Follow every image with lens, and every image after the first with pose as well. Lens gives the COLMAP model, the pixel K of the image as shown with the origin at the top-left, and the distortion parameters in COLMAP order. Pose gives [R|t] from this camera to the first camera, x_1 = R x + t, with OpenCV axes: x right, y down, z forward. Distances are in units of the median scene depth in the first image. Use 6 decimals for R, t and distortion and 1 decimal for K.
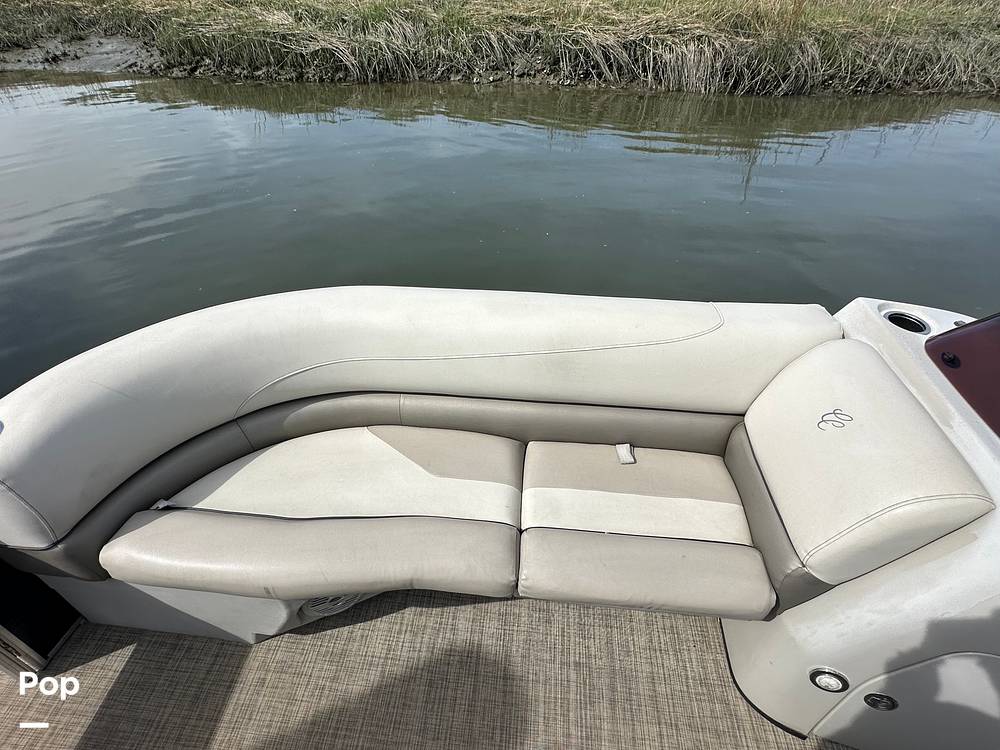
lens RADIAL K [[521.3, 0, 499.7], [0, 521.3, 368.0], [0, 0, 1]] dist [0.002506, -0.000815]
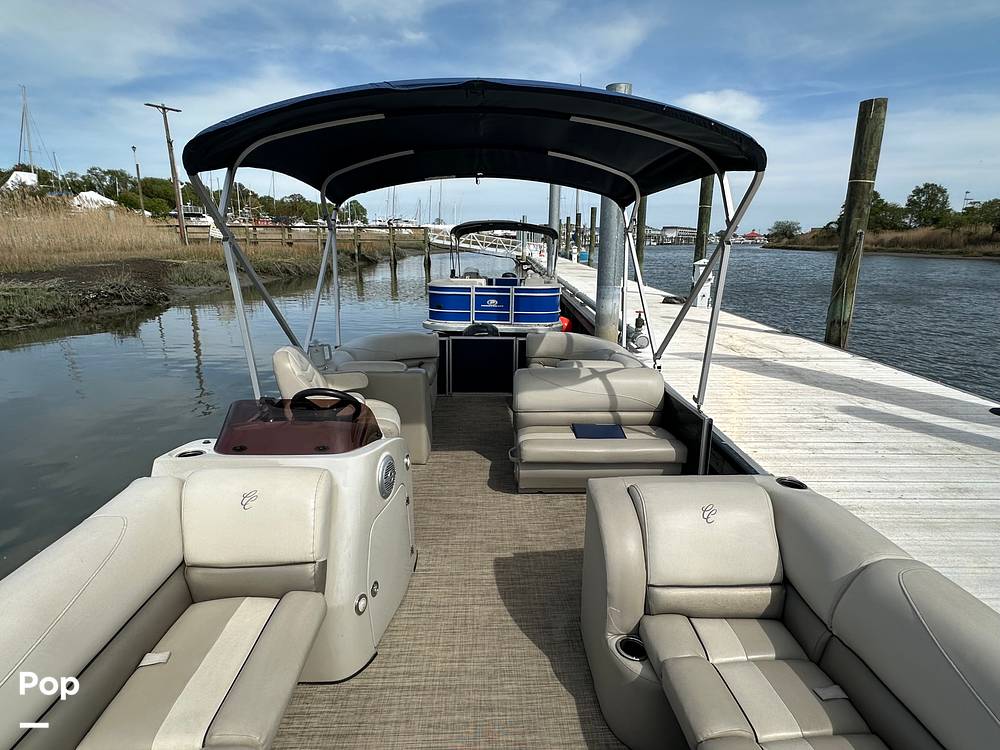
lens RADIAL K [[521.3, 0, 499.7], [0, 521.3, 368.0], [0, 0, 1]] dist [0.002506, -0.000815]
pose [[-0.134393, -0.227637, 0.964427, -0.764249], [0.619036, 0.740692, 0.261092, -0.116043], [-0.773778, 0.632104, 0.041372, 0.082838]]
